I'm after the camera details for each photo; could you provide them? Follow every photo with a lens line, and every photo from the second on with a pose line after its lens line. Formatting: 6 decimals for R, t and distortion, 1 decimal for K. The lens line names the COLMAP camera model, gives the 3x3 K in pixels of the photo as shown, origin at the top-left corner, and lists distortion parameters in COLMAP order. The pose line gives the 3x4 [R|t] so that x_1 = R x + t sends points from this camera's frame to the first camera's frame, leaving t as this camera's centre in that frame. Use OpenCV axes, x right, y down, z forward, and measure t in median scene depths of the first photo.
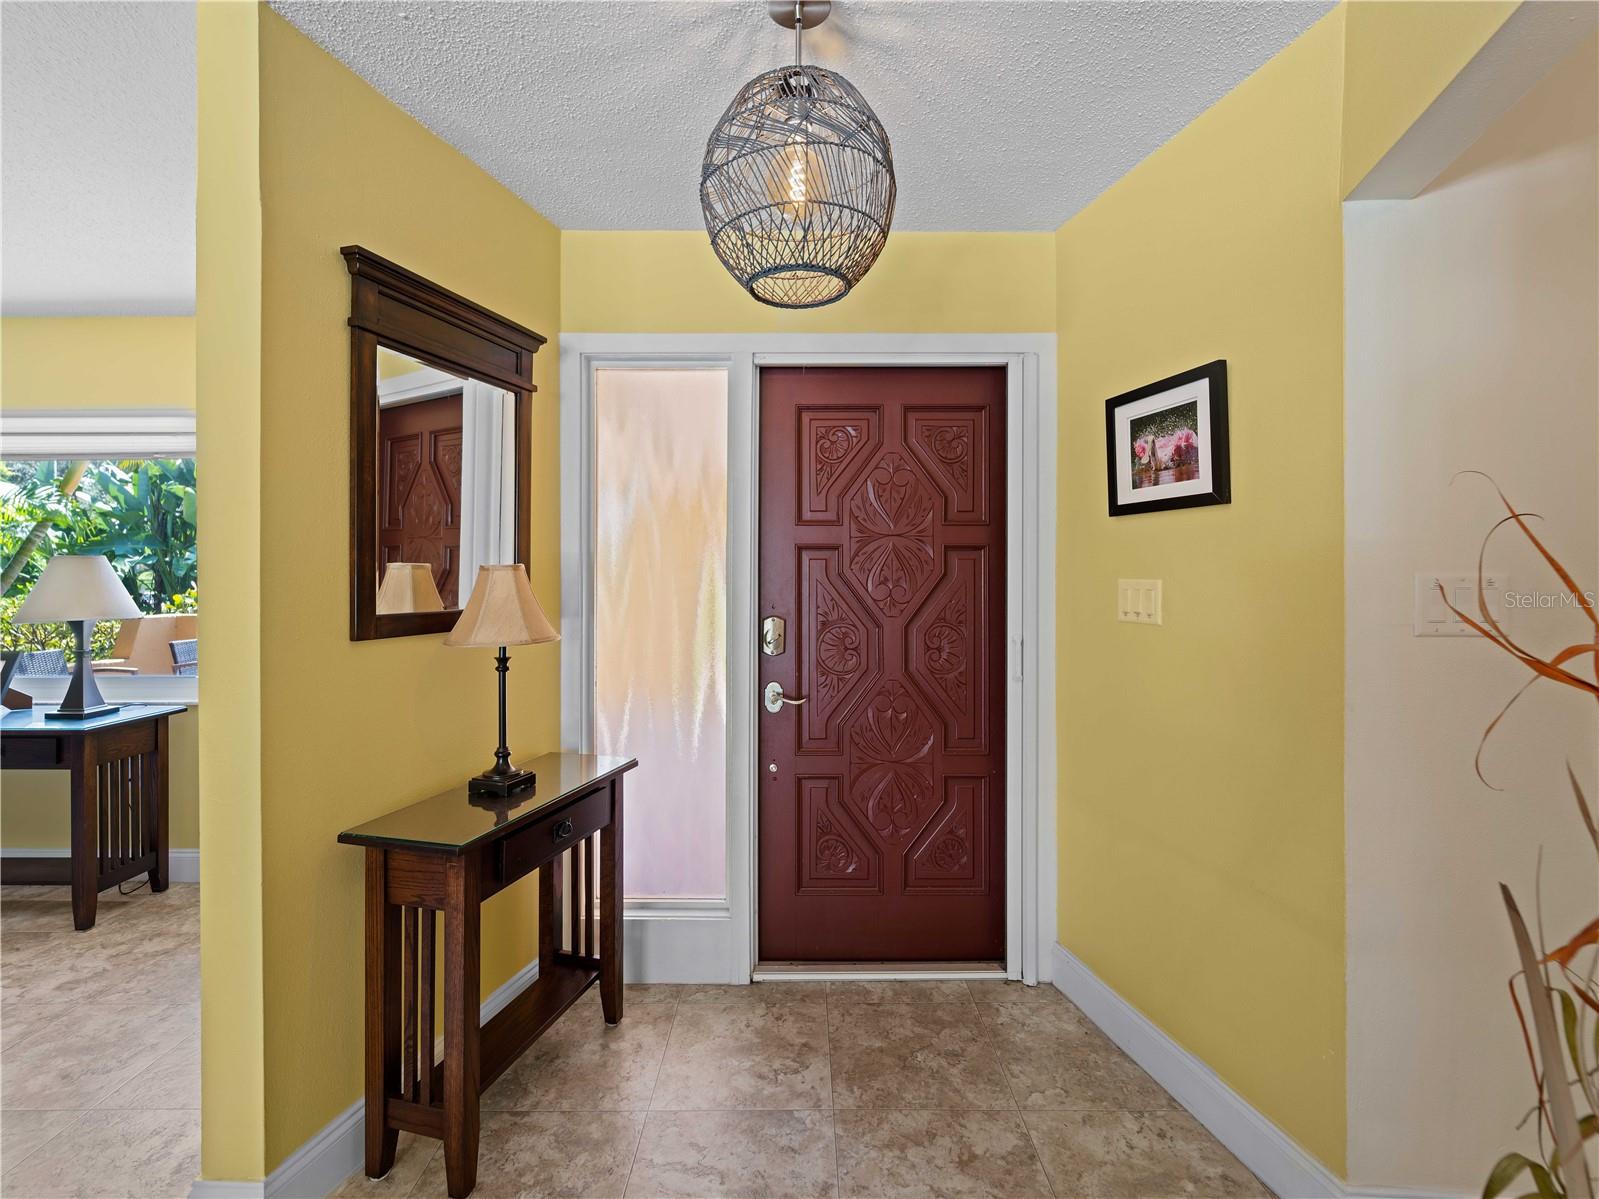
lens RADIAL K [[732.9, 0, 793.3], [0, 732.9, 586.0], [0, 0, 1]] dist [0.002074, -0.000513]
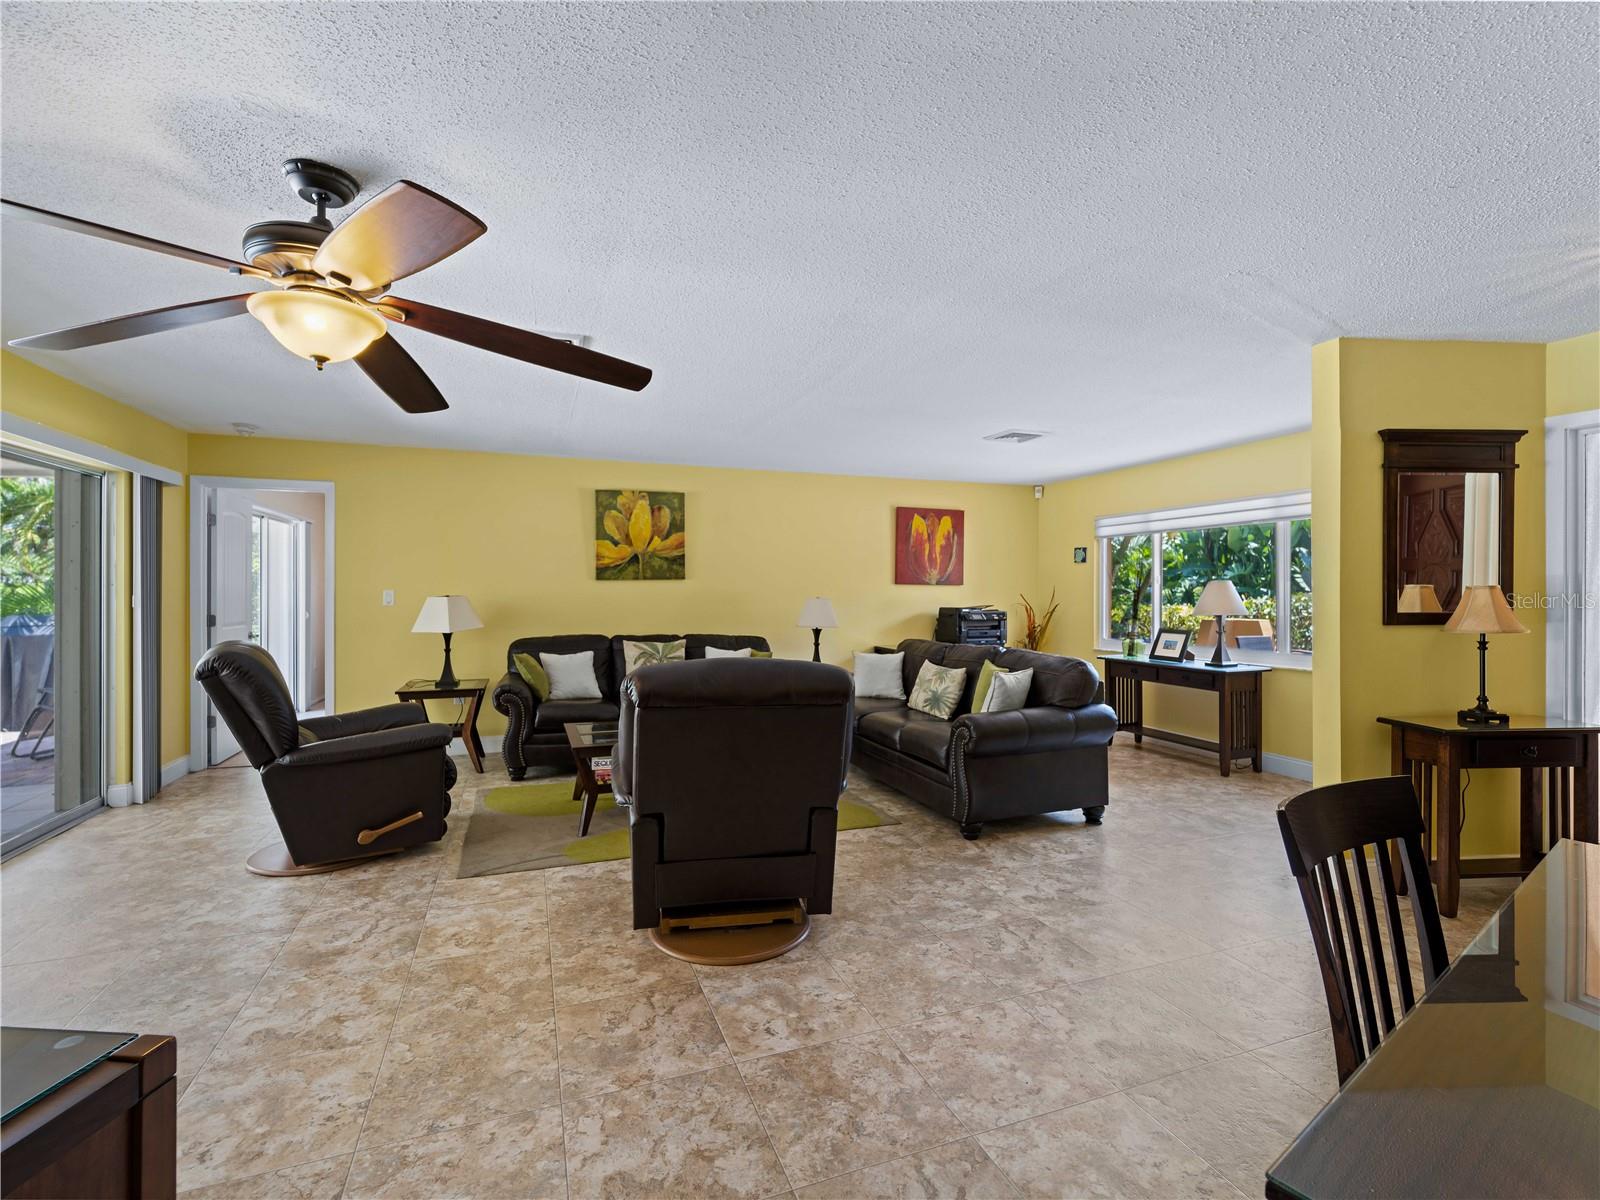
lens RADIAL K [[733.4, 0, 793.5], [0, 733.4, 593.7], [0, 0, 1]] dist [0.002074, -0.000513]
pose [[0.357423, 0.000380, -0.933943, 0.516709], [-0.001020, 0.999999, 0.000016, -0.008033], [0.933942, 0.000947, 0.357423, -0.909226]]
